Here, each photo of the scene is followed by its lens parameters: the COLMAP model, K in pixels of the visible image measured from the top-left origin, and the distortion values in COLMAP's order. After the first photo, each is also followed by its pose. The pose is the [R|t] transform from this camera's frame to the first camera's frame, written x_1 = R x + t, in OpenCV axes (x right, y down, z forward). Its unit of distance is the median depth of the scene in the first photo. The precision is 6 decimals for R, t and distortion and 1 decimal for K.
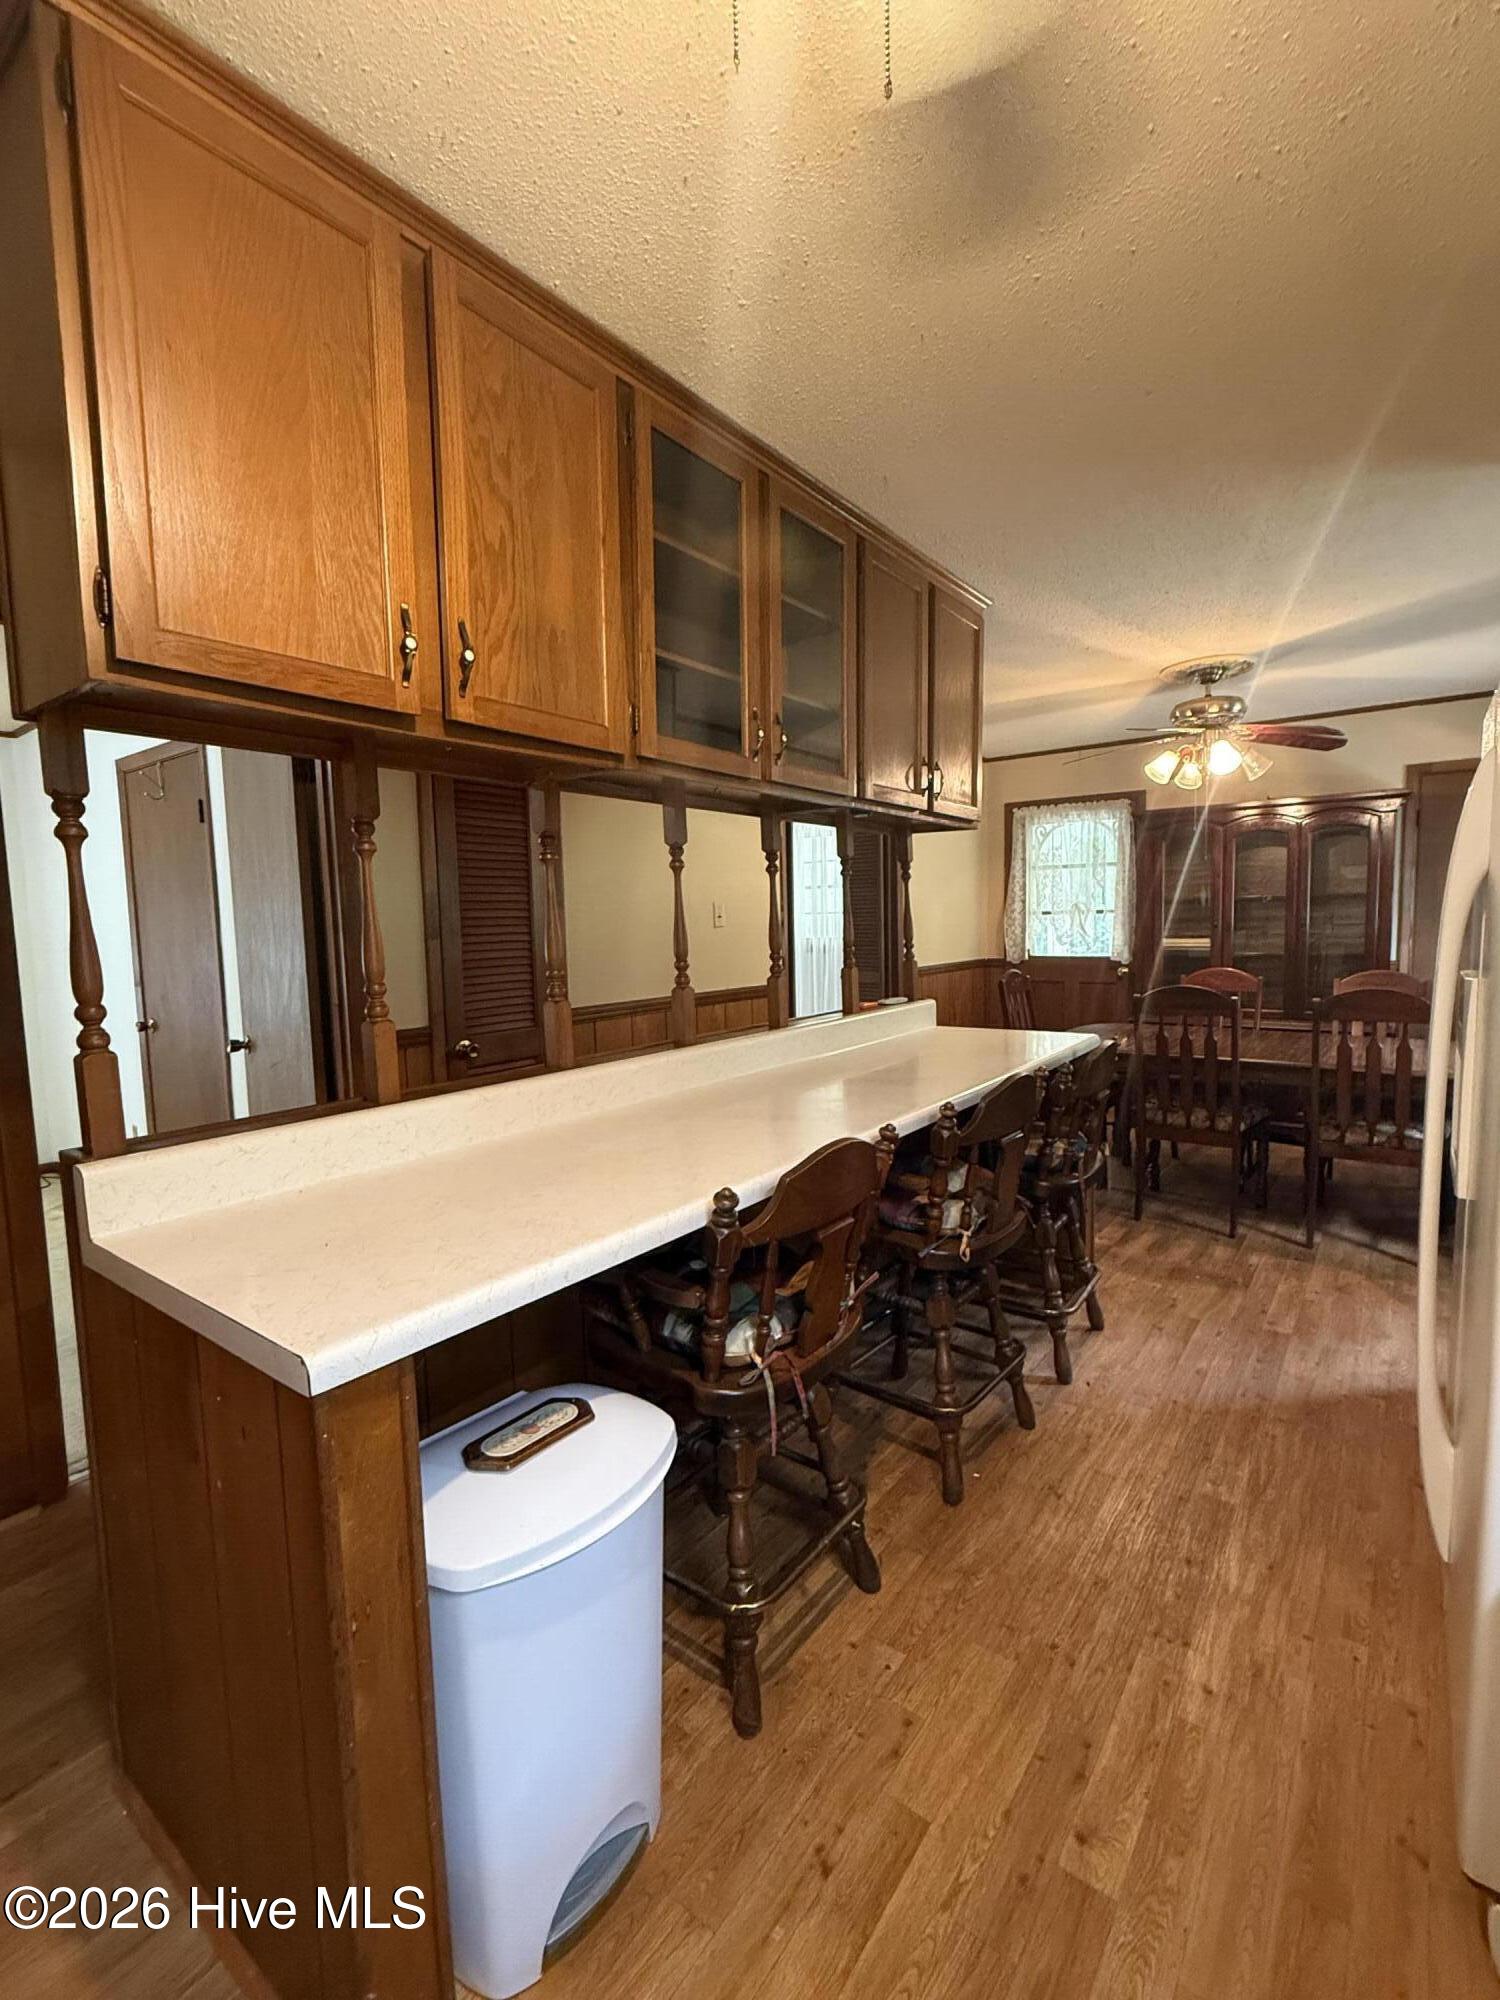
lens RADIAL K [[884.0, 0, 757.0], [0, 884.0, 1014.6], [0, 0, 1]] dist [-0.001071, 0.000083]
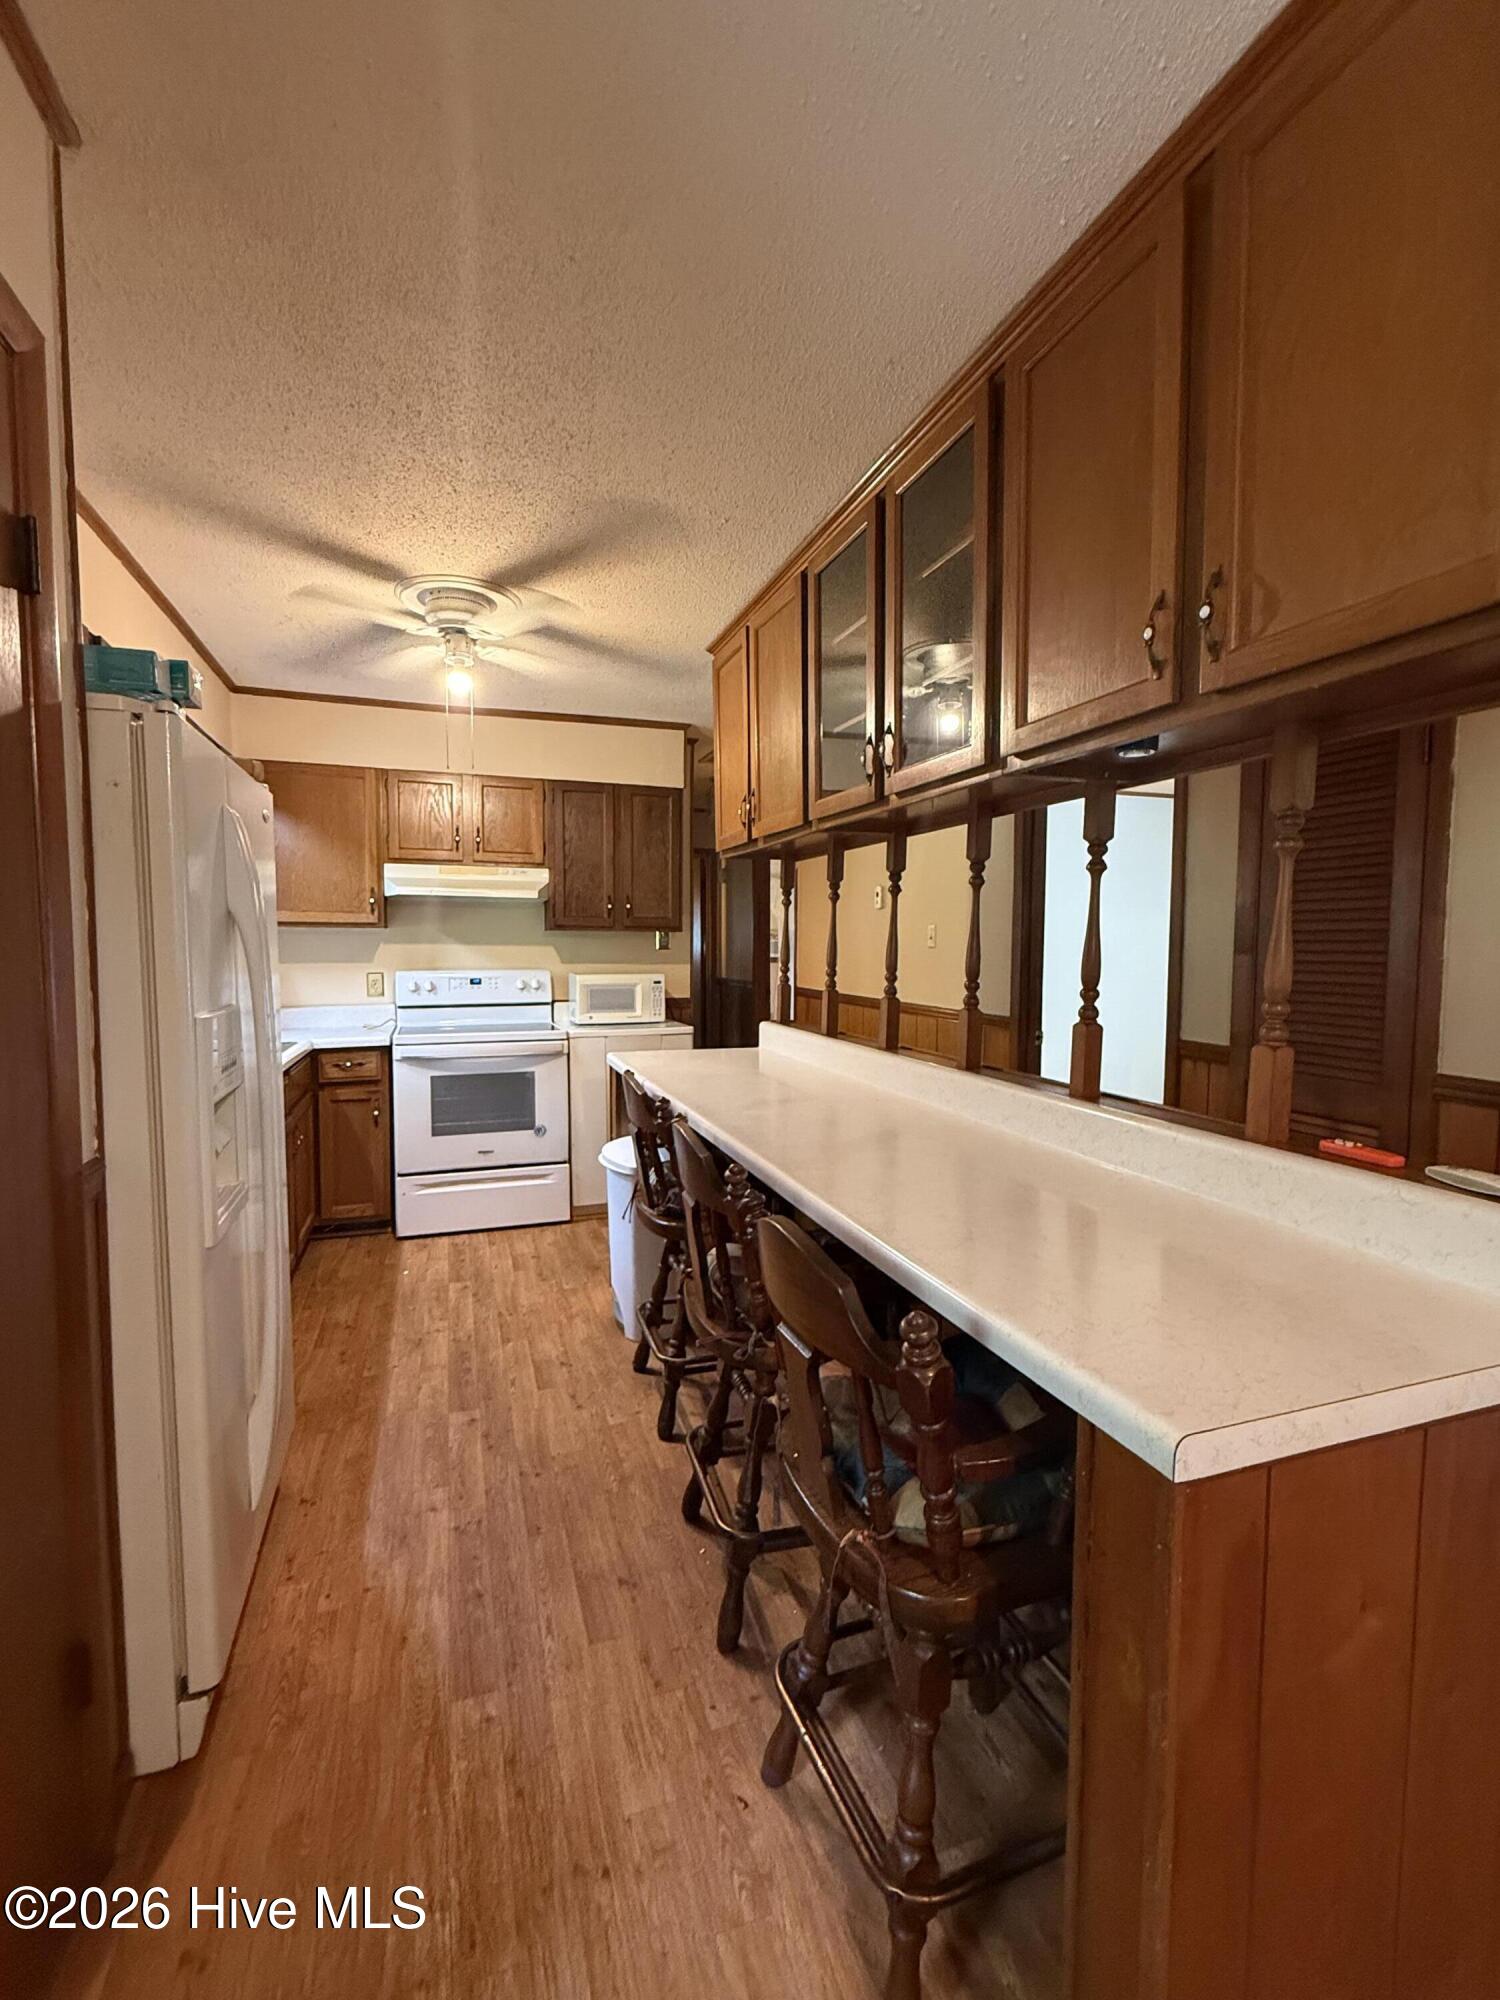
lens RADIAL K [[884.0, 0, 756.1], [0, 884.0, 988.4], [0, 0, 1]] dist [-0.001071, 0.000083]
pose [[-0.558023, 0.078990, -0.826057, 0.837403], [-0.066816, 0.987950, 0.139607, -0.169858], [0.827131, 0.133098, -0.546021, 1.323529]]
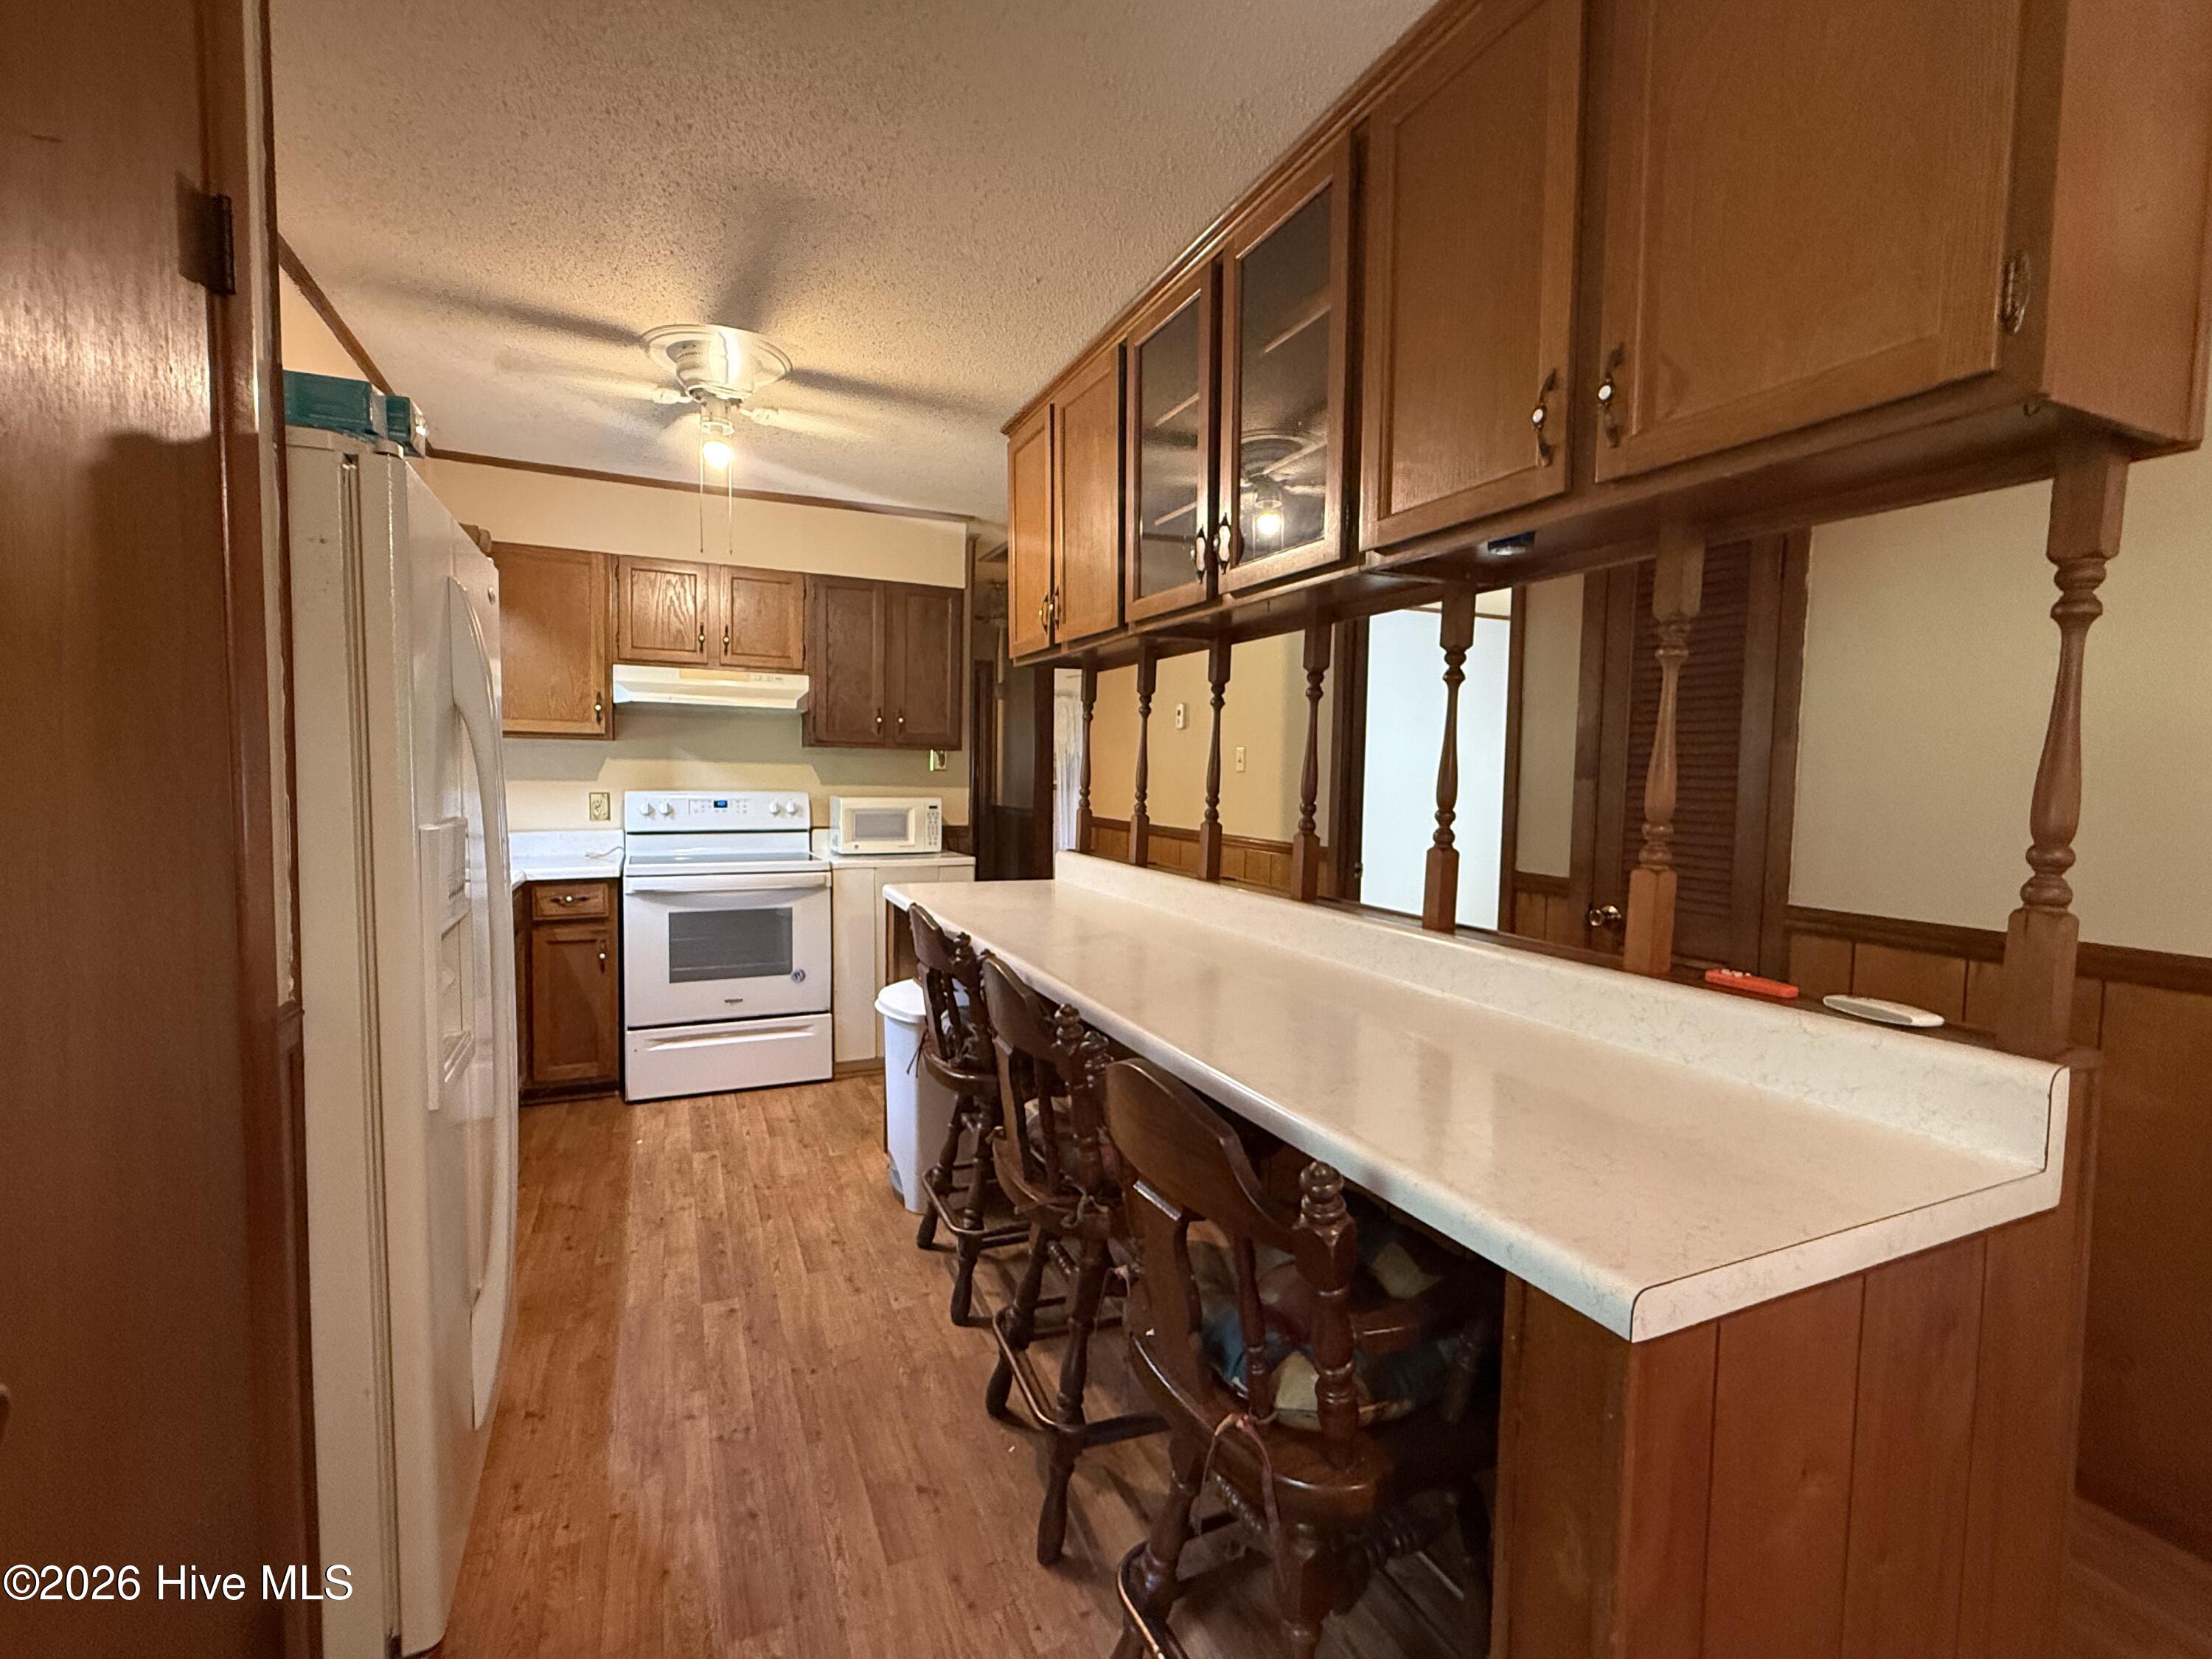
lens RADIAL K [[977.7, 0, 1114.2], [0, 977.7, 818.5], [0, 0, 1]] dist [-0.001071, 0.000083]
pose [[-0.477767, 0.071905, -0.875539, 0.847392], [-0.087986, 0.987717, 0.129130, -0.151403], [0.874069, 0.138729, -0.465572, 1.273892]]
